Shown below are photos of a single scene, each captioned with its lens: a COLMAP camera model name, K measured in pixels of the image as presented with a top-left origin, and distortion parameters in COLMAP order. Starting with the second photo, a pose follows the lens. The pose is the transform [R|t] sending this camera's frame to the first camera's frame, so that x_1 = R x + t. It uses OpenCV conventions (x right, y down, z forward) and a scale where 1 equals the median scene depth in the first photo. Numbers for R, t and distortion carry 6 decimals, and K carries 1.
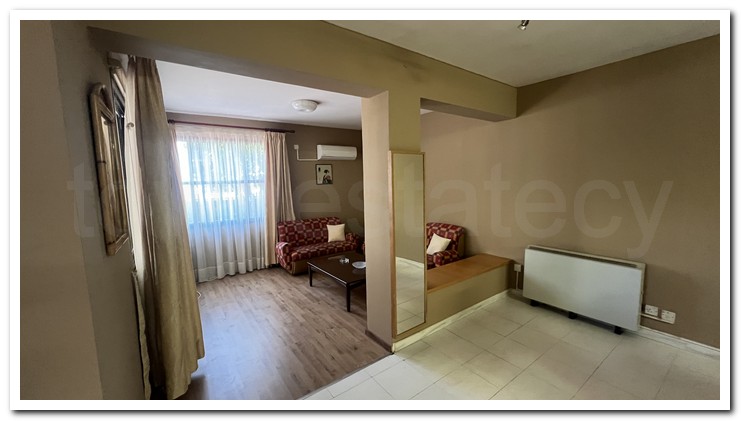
lens RADIAL K [[278.9, 0, 370.5], [0, 278.9, 210.5], [0, 0, 1]] dist [-0.001672, 0.000168]
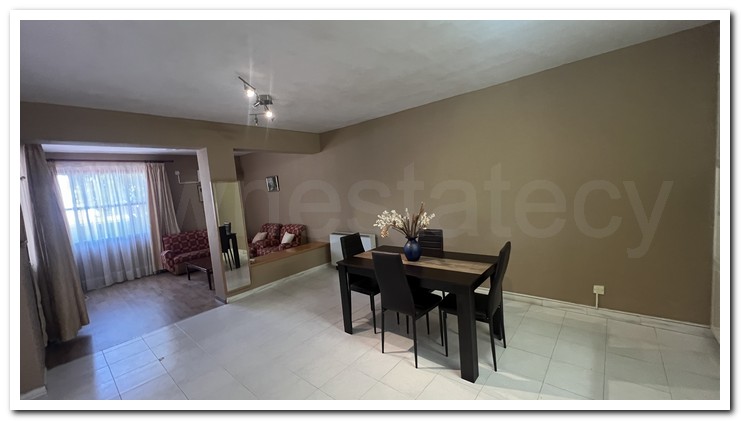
lens RADIAL K [[278.9, 0, 370.5], [0, 278.9, 210.5], [0, 0, 1]] dist [-0.001672, 0.000168]
pose [[0.970474, -0.076363, 0.228797, 0.314744], [0.083607, 0.996253, -0.022120, 0.041124], [-0.226250, 0.040596, 0.973223, -0.449271]]
